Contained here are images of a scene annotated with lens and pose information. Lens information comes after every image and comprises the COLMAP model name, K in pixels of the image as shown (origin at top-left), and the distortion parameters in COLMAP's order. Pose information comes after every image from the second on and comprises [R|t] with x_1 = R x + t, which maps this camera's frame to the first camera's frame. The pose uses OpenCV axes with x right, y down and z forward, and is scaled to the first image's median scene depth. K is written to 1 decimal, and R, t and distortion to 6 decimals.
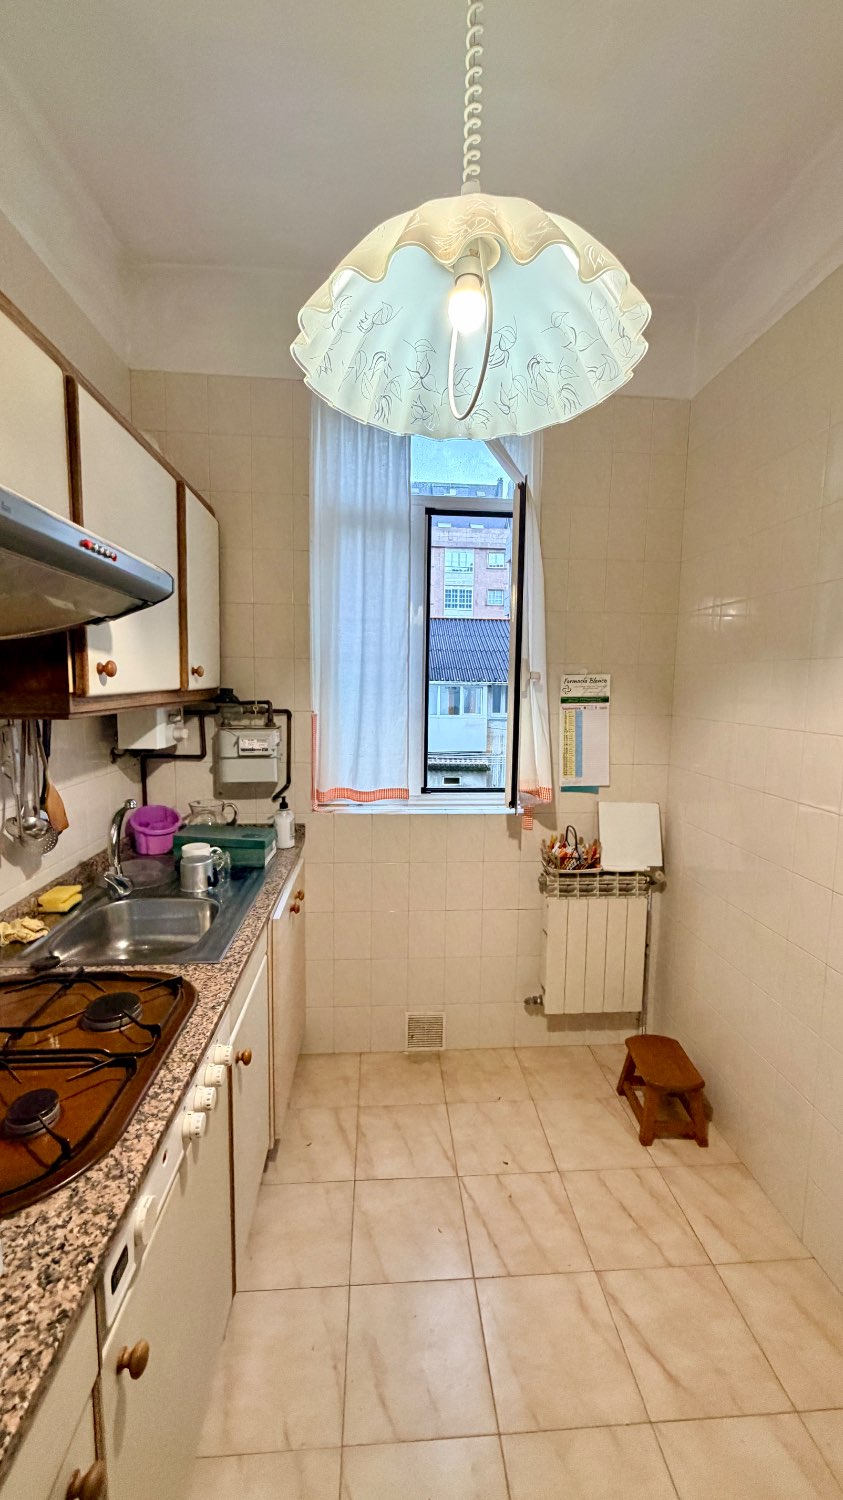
lens RADIAL K [[594.5, 0, 424.4], [0, 594.5, 747.0], [0, 0, 1]] dist [0.000141, 0.000256]
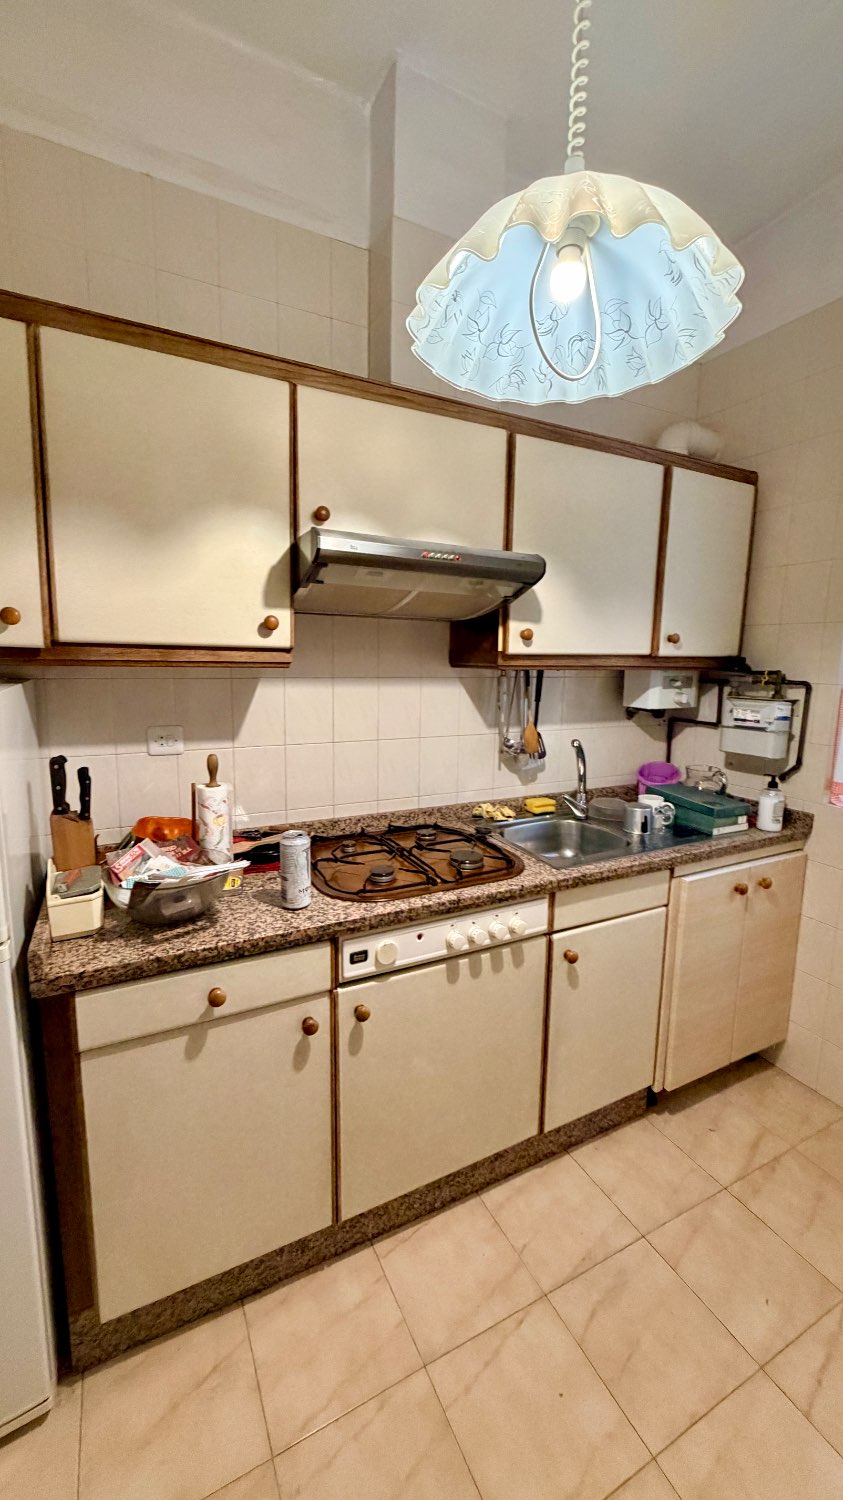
lens RADIAL K [[594.5, 0, 424.4], [0, 594.5, 747.0], [0, 0, 1]] dist [0.000141, 0.000256]
pose [[0.392462, 0.132711, -0.910144, 0.392039], [-0.110861, 0.989147, 0.096427, 0.012046], [0.913063, 0.063056, 0.402915, 0.137000]]
